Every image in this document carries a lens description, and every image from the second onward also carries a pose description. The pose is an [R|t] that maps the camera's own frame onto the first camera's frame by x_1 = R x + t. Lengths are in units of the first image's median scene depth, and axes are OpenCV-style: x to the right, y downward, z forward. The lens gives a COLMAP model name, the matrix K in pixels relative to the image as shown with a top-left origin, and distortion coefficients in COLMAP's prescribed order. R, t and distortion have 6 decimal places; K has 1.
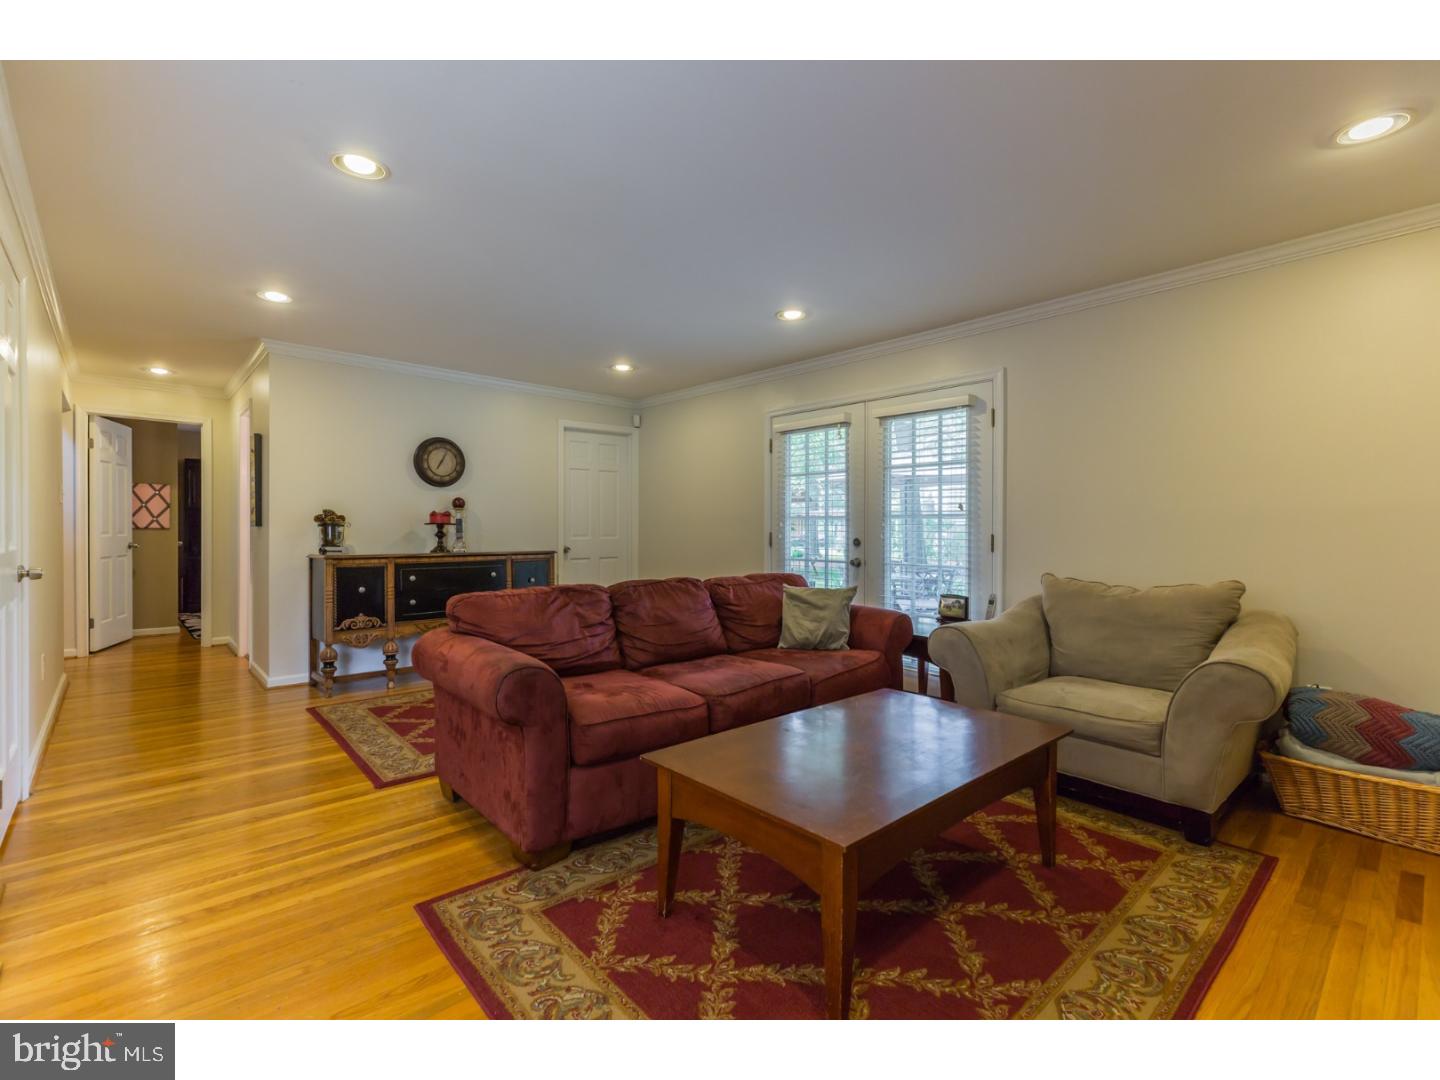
lens RADIAL K [[645.5, 0, 720.0], [0, 645.5, 540.0], [0, 0, 1]] dist [-0.000211, -0.000091]
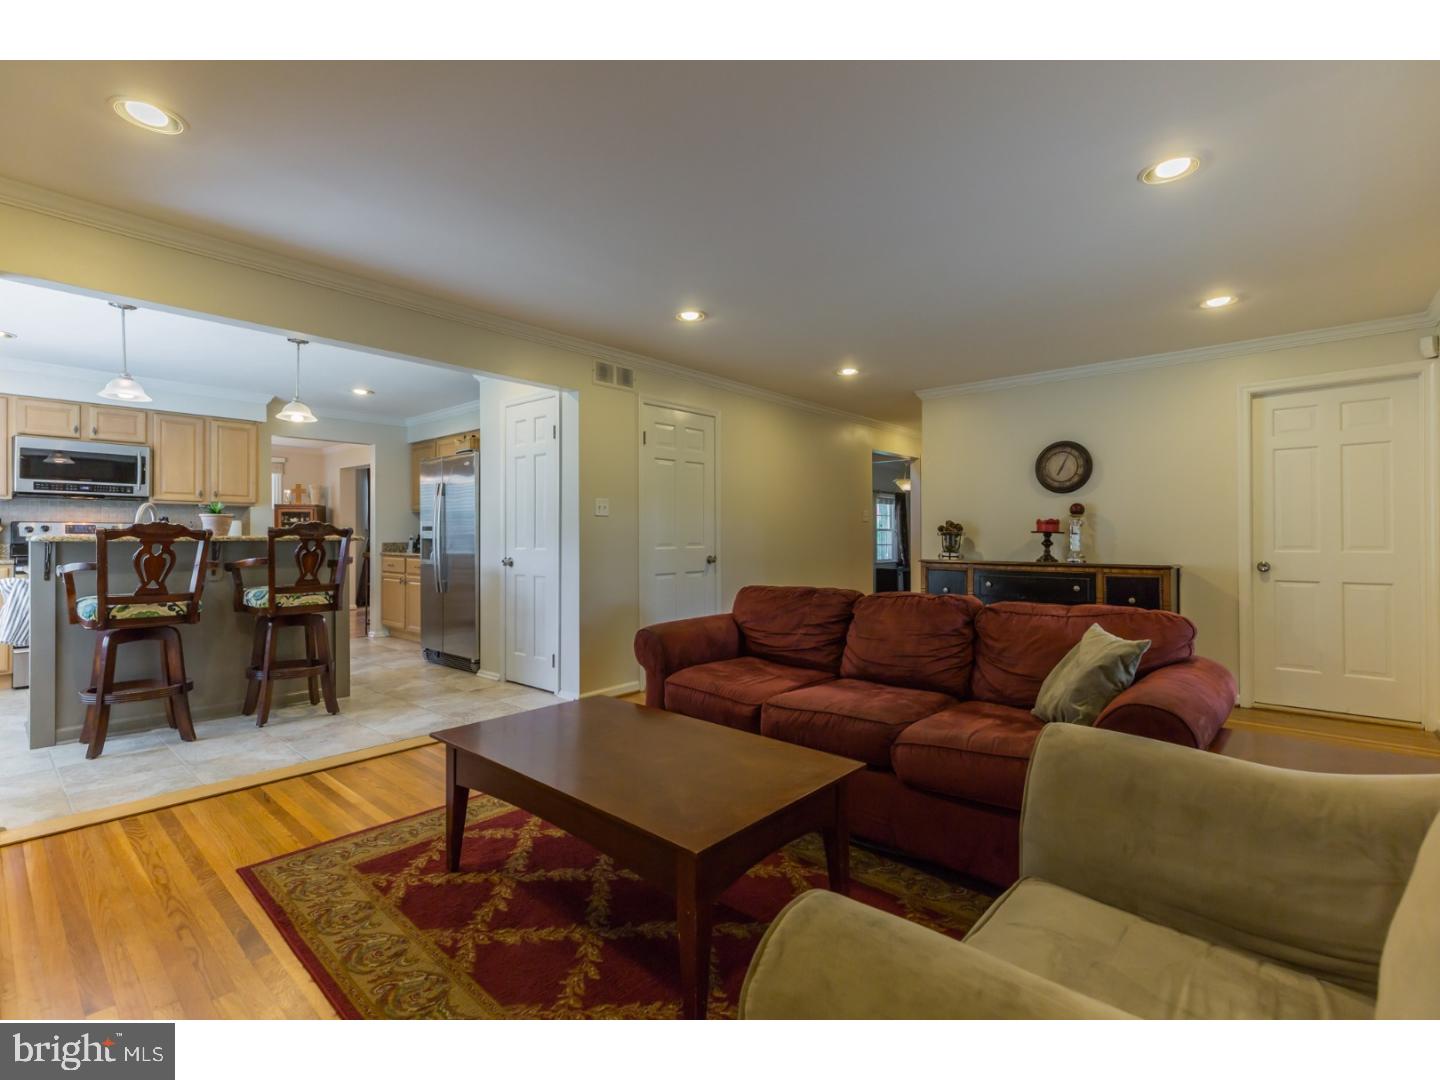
lens RADIAL K [[671.7, 0, 720.0], [0, 671.7, 540.0], [0, 0, 1]] dist [0.000357, 0.000103]
pose [[0.106357, 0.002152, -0.994326, 0.652564], [-0.014855, 0.999889, 0.000575, -0.008032], [0.994217, 0.014710, 0.106377, 0.515087]]
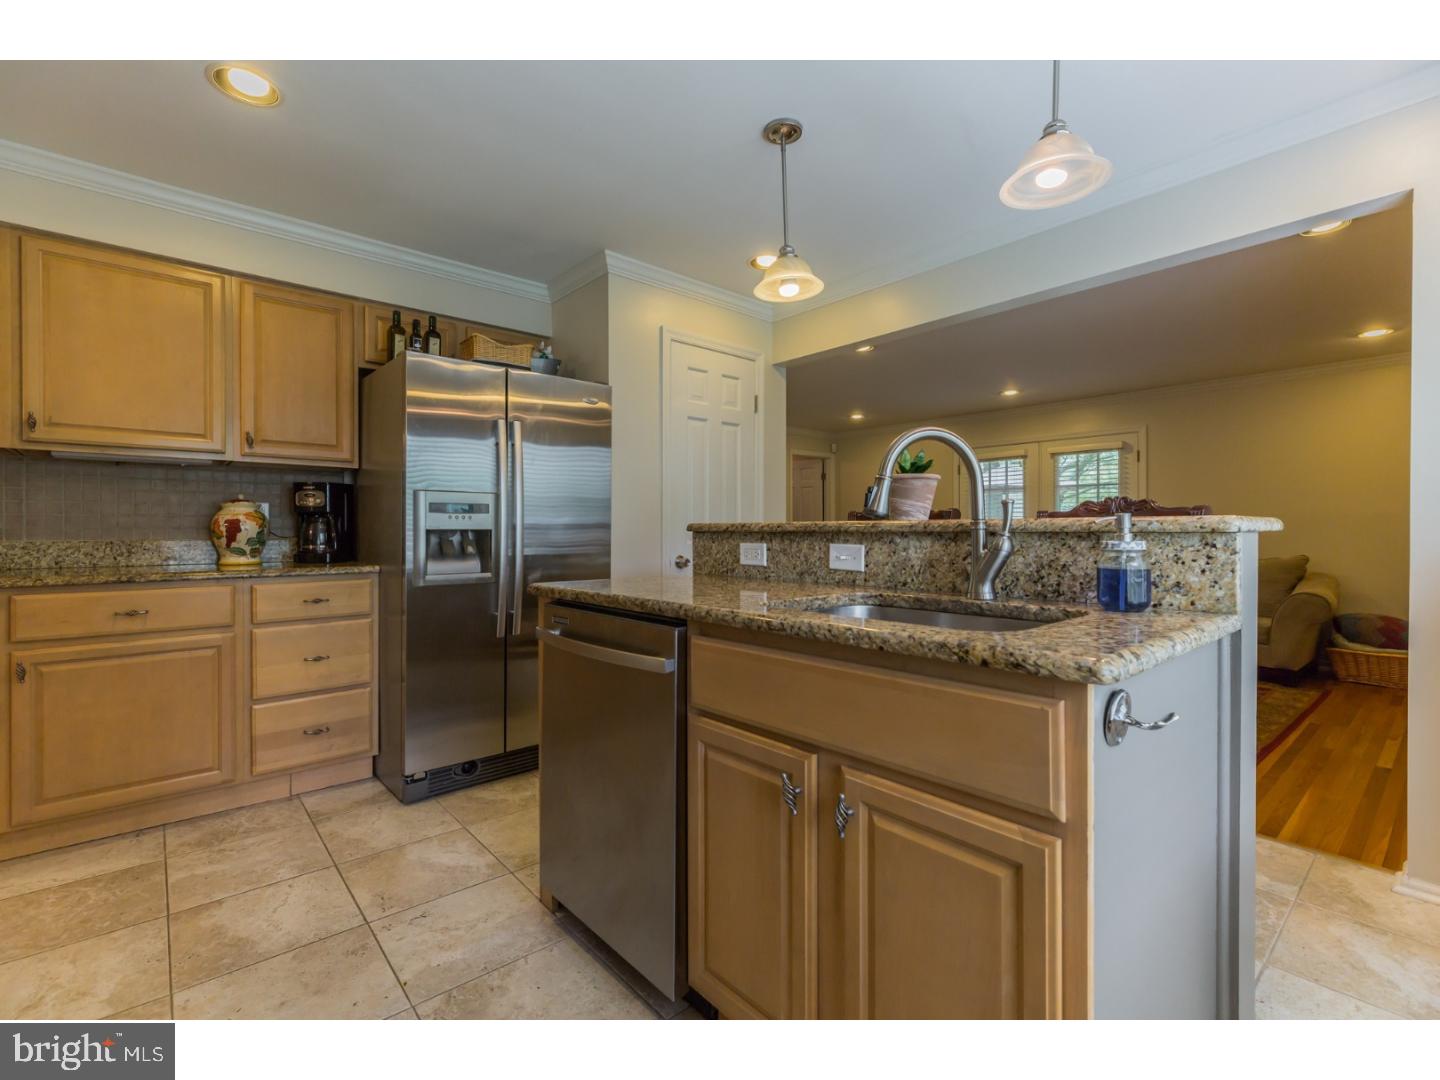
lens RADIAL K [[638.4, 0, 717.1], [0, 638.4, 526.6], [0, 0, 1]] dist [0.002841, 0.000629]
pose [[0.999975, -0.005361, -0.004569, -0.603453], [0.005271, 0.999800, -0.019294, 0.009854], [0.004671, 0.019270, 0.999803, -0.573165]]
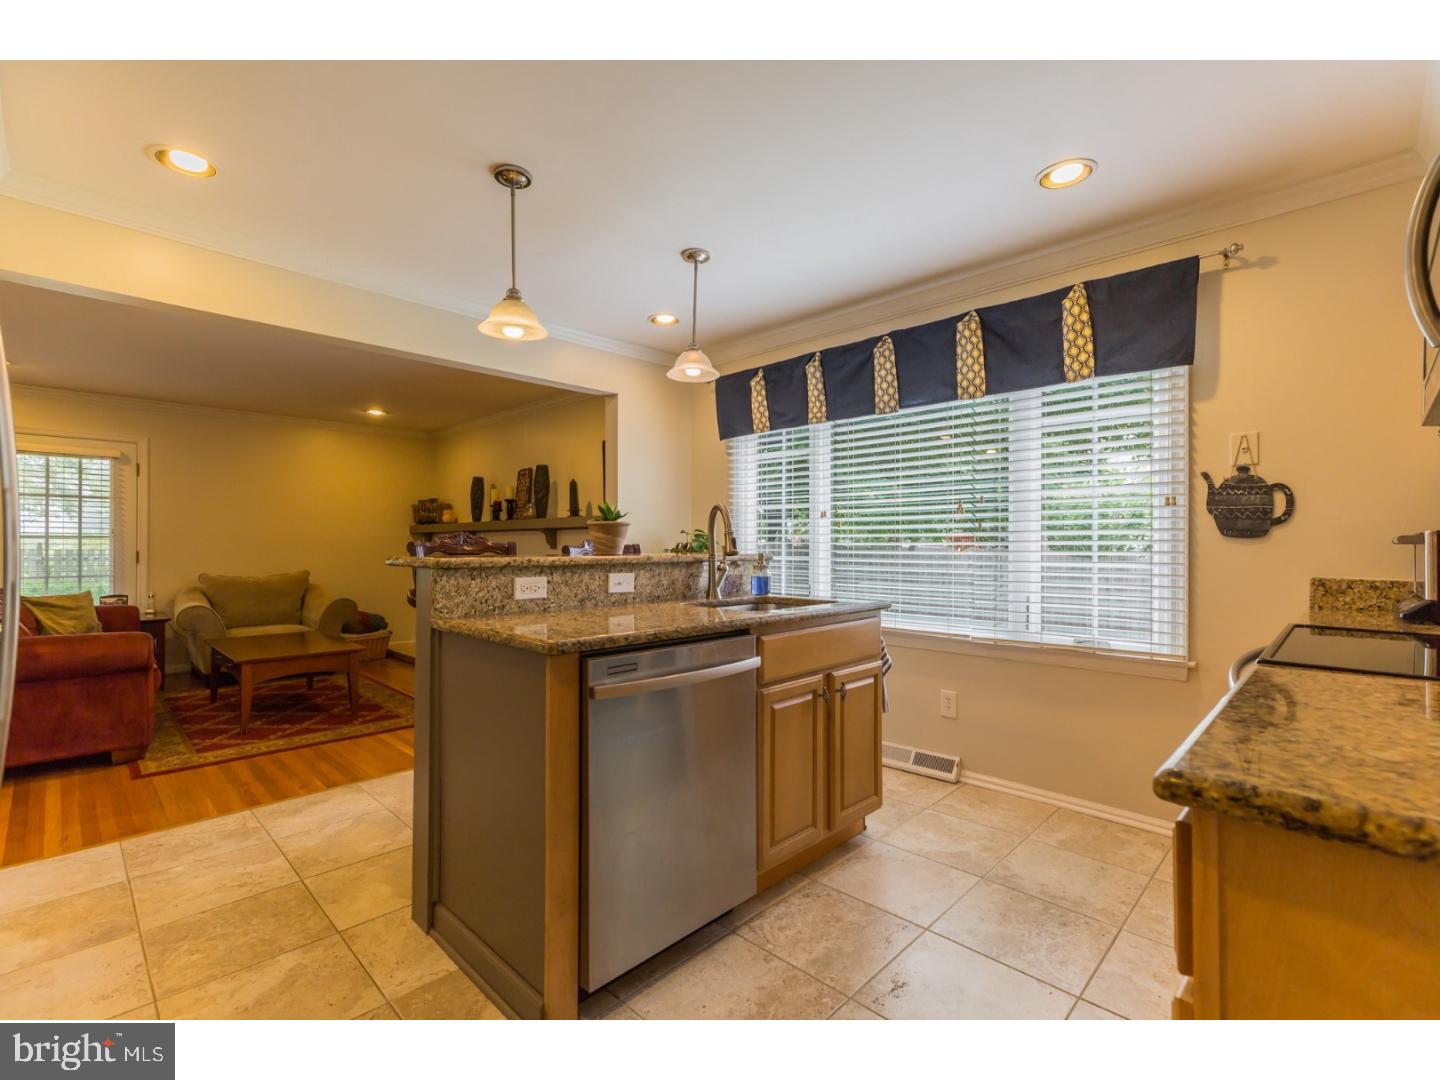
lens RADIAL K [[645.5, 0, 720.0], [0, 645.5, 540.0], [0, 0, 1]] dist [-0.000211, -0.000091]
pose [[-0.072557, 0.002638, 0.997361, -1.096522], [0.012989, 0.999914, -0.001700, -0.013407], [-0.997280, 0.012832, -0.072585, -0.191346]]
